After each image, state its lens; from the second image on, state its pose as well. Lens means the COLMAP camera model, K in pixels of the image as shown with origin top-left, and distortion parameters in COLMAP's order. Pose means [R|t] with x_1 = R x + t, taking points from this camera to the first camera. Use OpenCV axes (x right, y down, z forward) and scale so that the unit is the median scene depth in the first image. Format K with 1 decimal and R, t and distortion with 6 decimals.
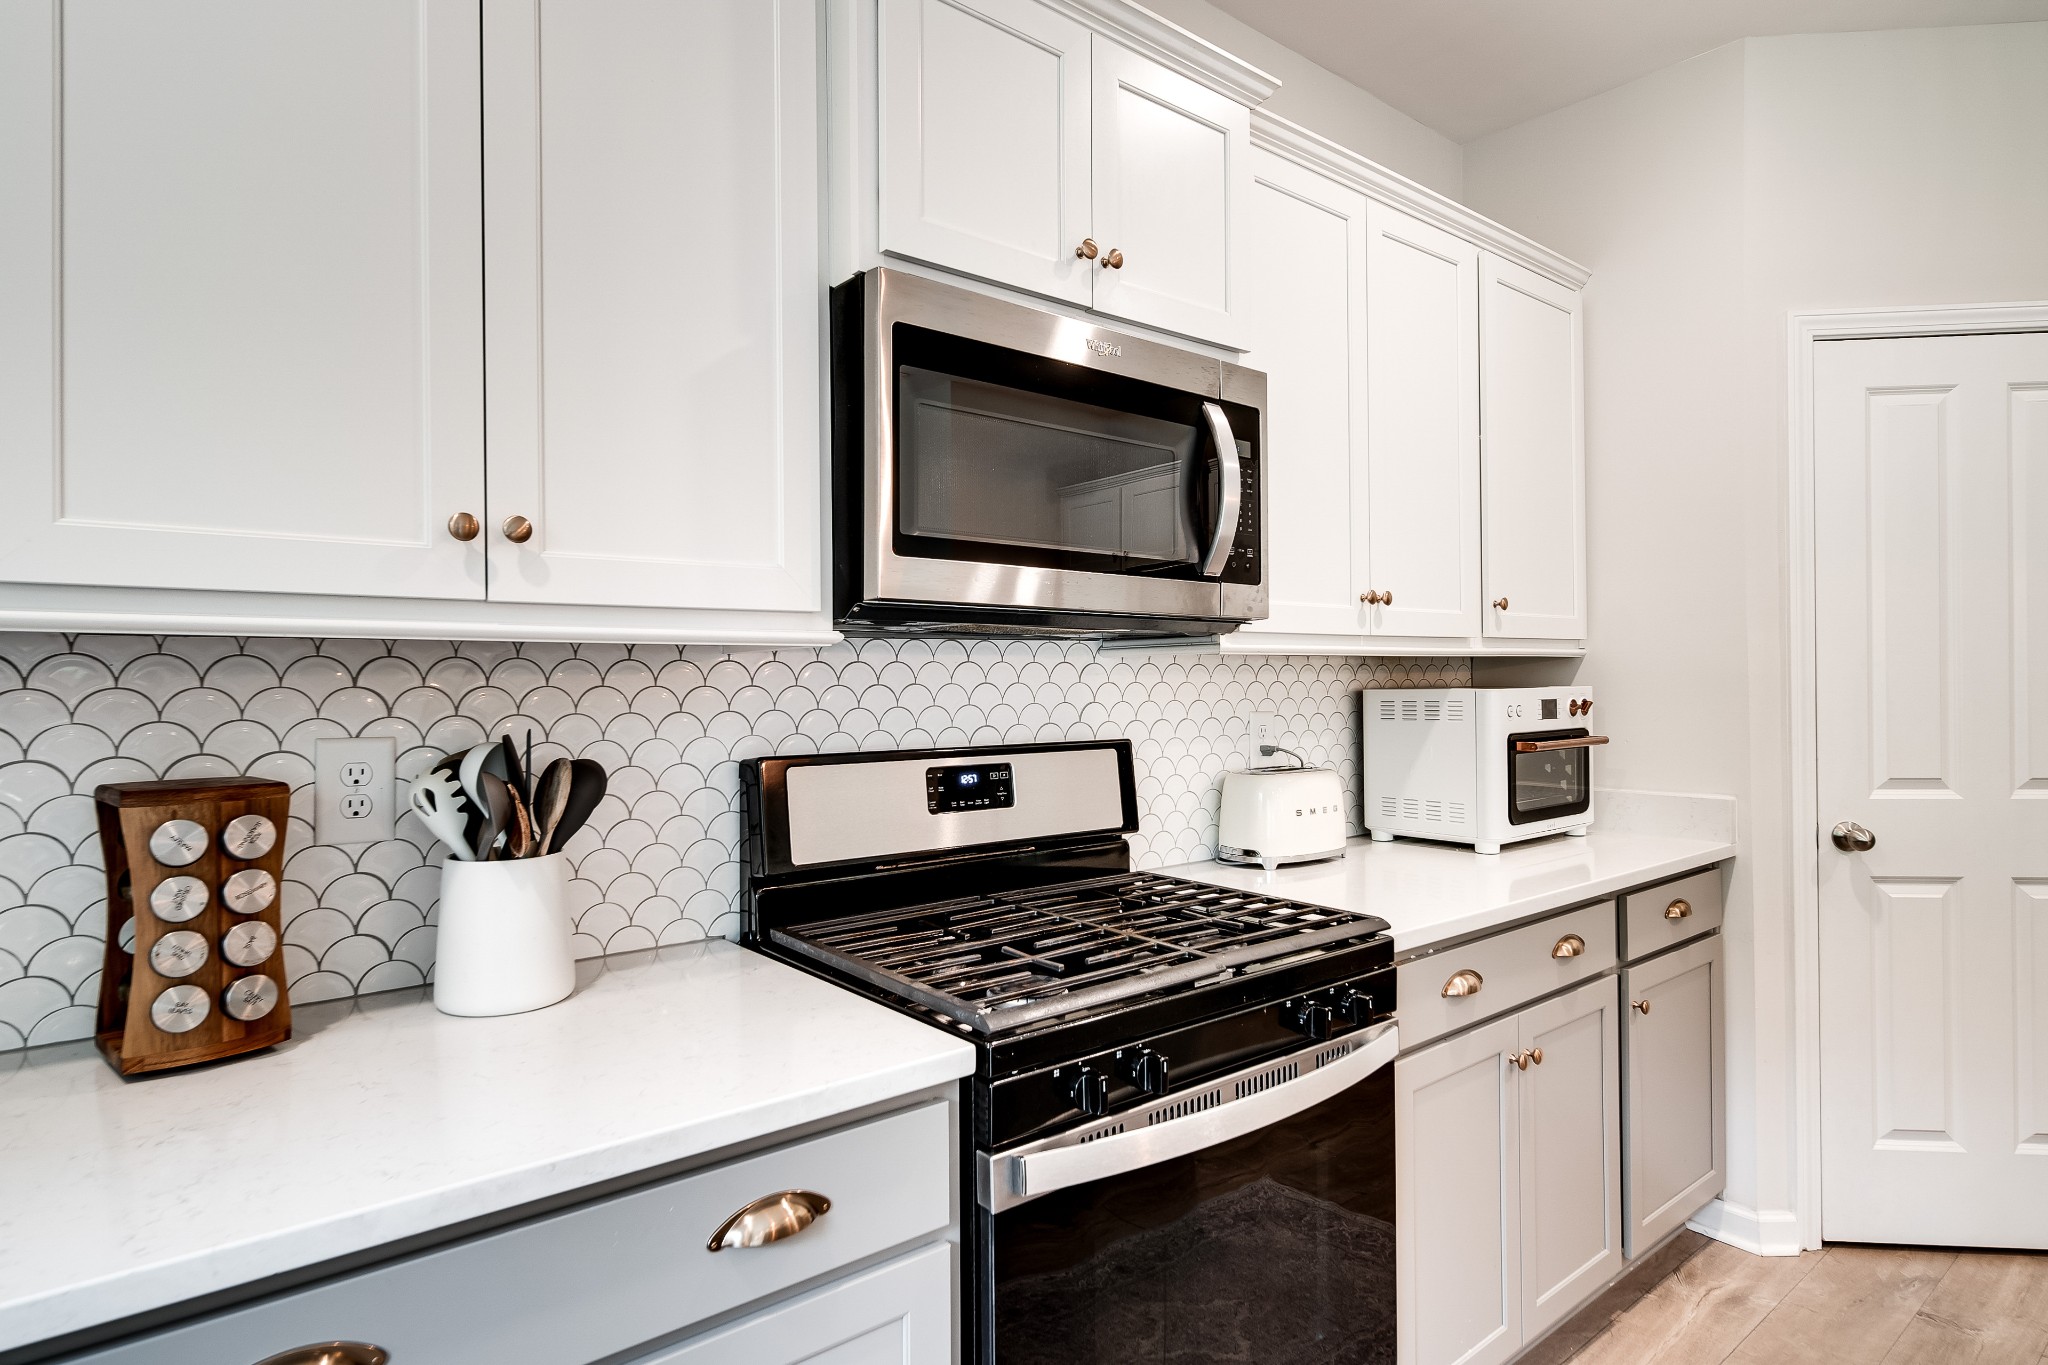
lens RADIAL K [[1103.7, 0, 1040.0], [0, 1103.7, 679.0], [0, 0, 1]] dist [-0.001537, -0.000457]
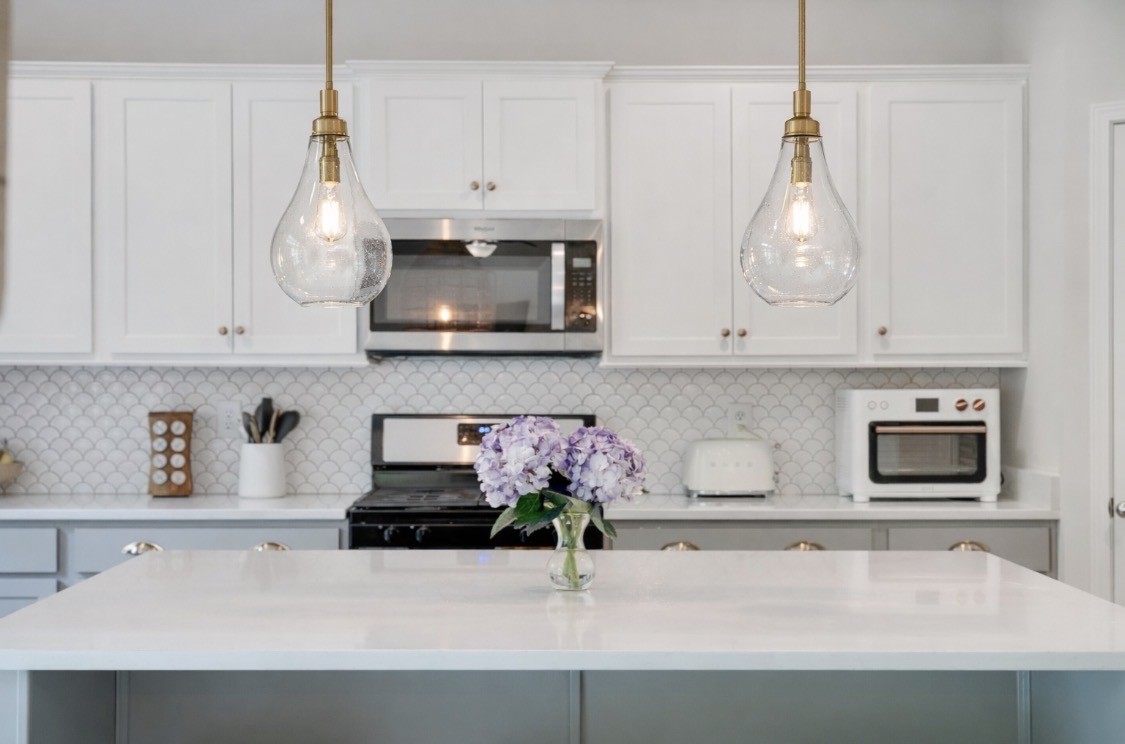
lens RADIAL K [[1489.1, 0, 562.1], [0, 1489.1, 372.2], [0, 0, 1]] dist [0.002595, -0.000747]
pose [[0.795500, 0.006727, -0.605916, 1.746204], [-0.006339, 0.999976, 0.002779, -0.024018], [0.605921, 0.001630, 0.795523, -1.106533]]
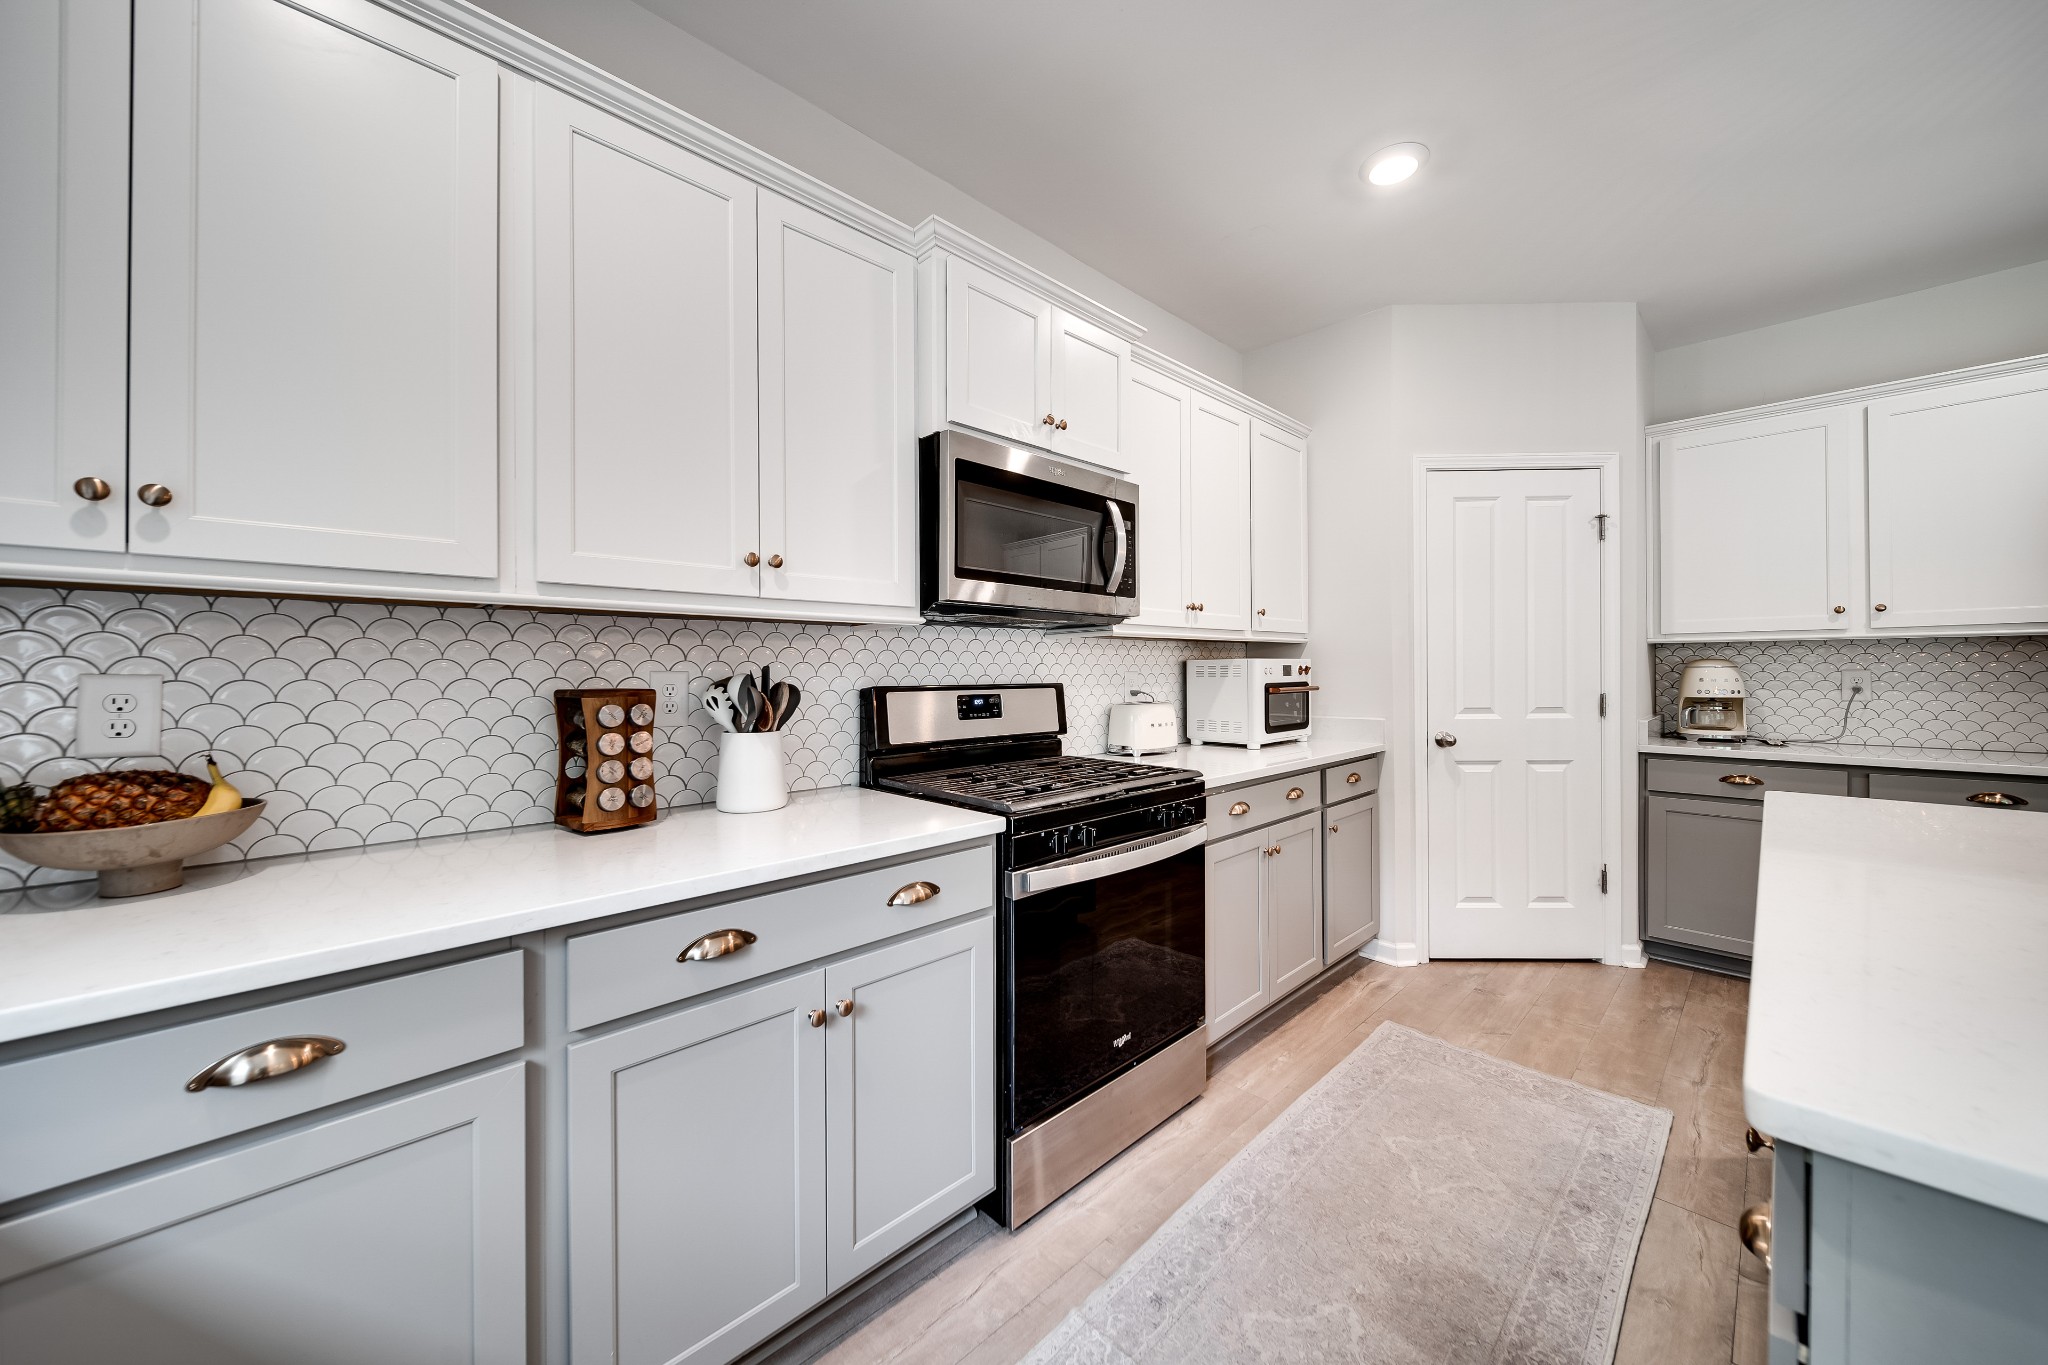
lens RADIAL K [[728.6, 0, 1030.5], [0, 728.6, 673.1], [0, 0, 1]] dist [0.000084, 0.000156]
pose [[0.996683, 0.002015, 0.081359, -0.079333], [-0.002362, 0.999989, 0.004162, 0.038120], [-0.081350, -0.004340, 0.996676, -0.223069]]
